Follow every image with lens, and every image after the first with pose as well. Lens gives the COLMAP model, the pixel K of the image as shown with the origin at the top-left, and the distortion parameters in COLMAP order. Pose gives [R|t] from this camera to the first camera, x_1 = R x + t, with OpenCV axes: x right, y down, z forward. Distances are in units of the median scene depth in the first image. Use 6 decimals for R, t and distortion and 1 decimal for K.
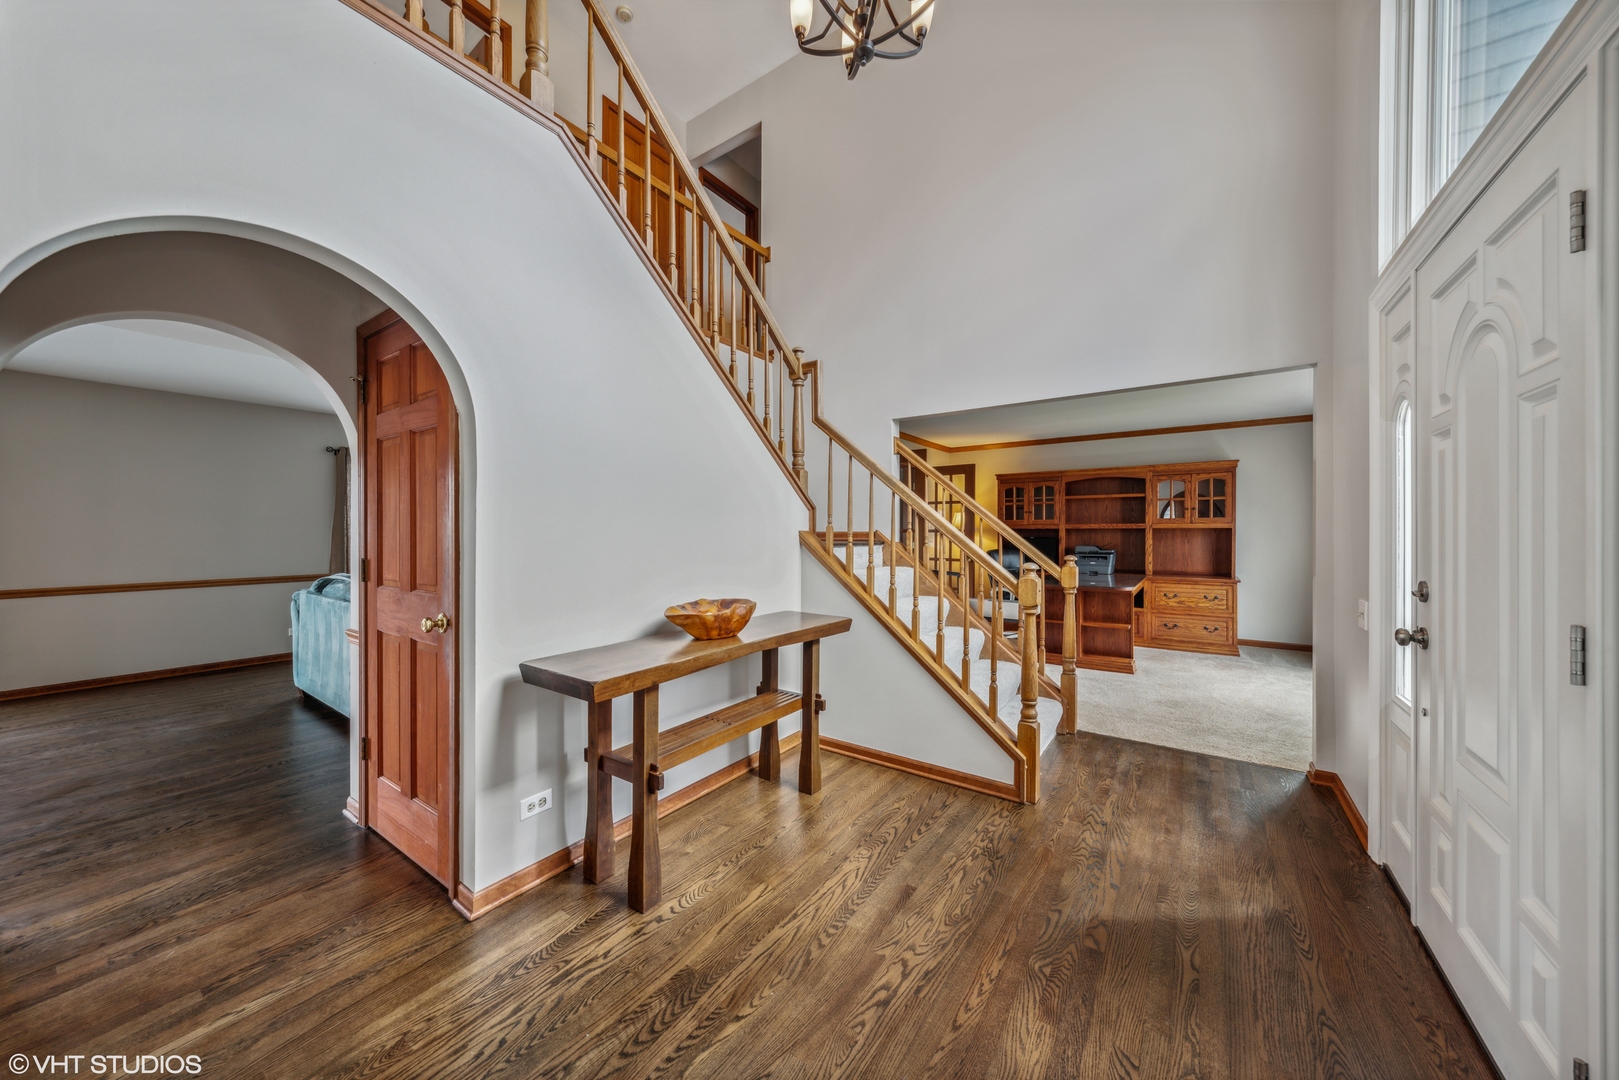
lens RADIAL K [[556.7, 0, 803.7], [0, 556.7, 537.5], [0, 0, 1]] dist [-0.007664, 0.000736]
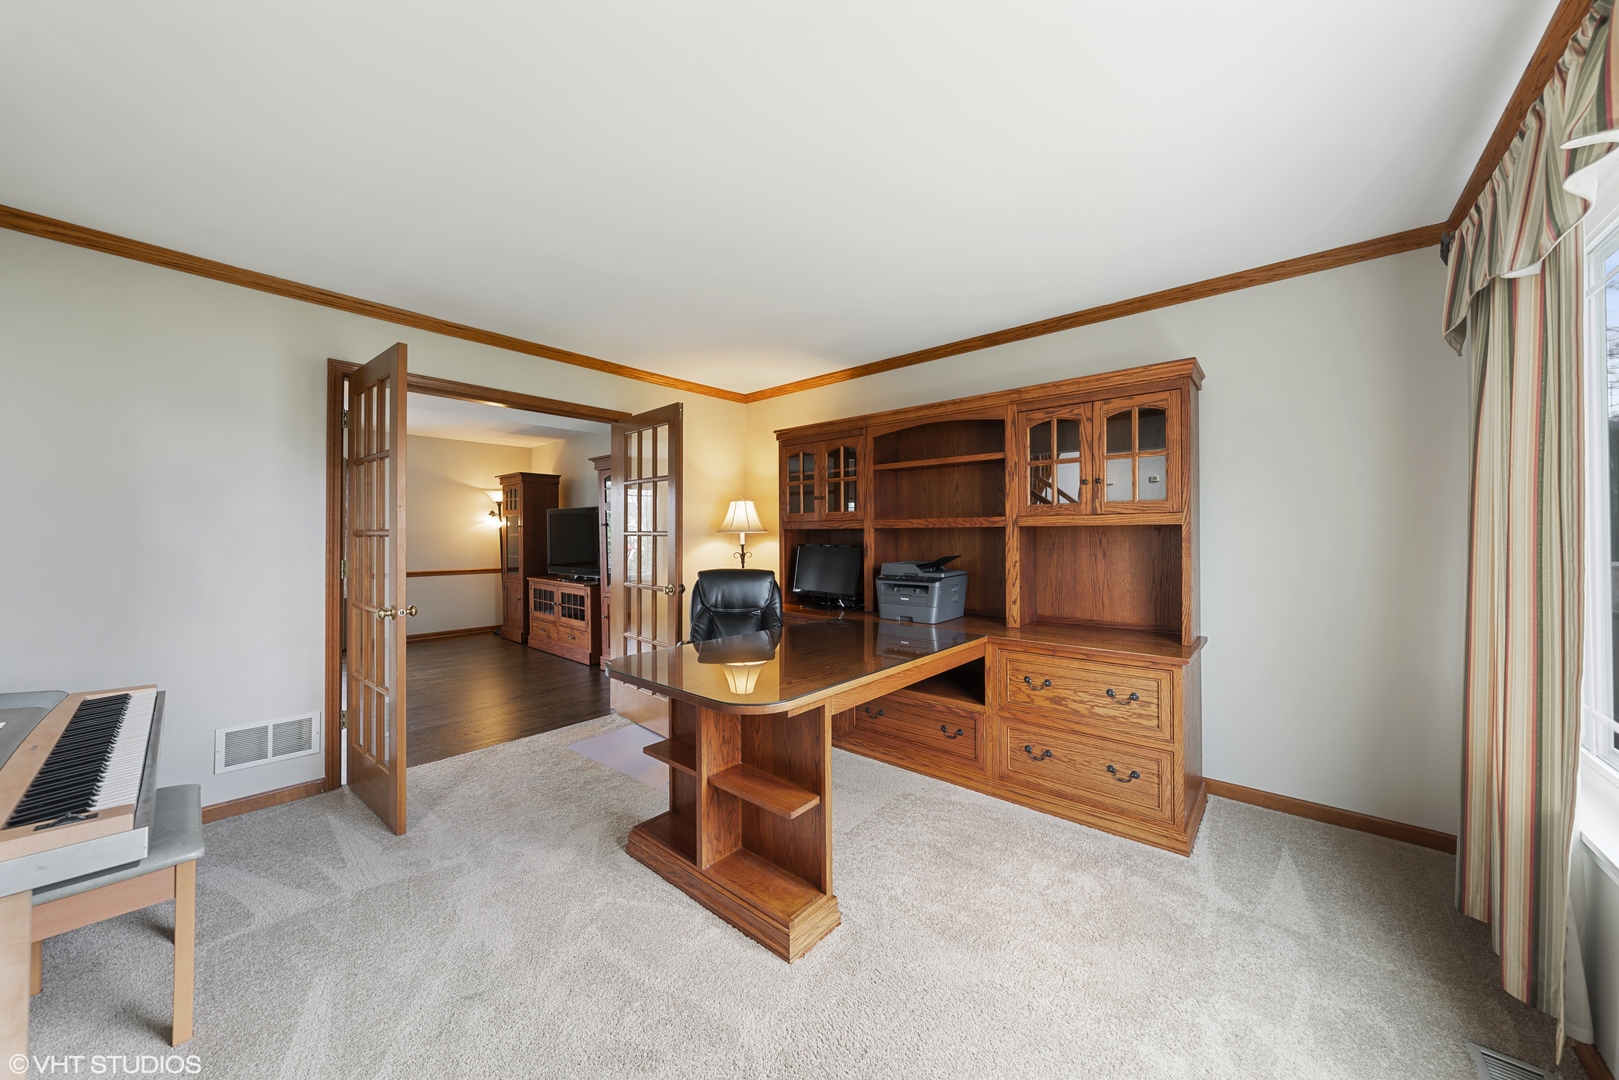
lens RADIAL K [[556.7, 0, 813.7], [0, 556.7, 534.8], [0, 0, 1]] dist [-0.007664, 0.000736]
pose [[0.993032, -0.001228, -0.117838, 0.511973], [0.000644, 0.999987, -0.004998, -0.007702], [0.117843, 0.004887, 0.993020, 0.521198]]
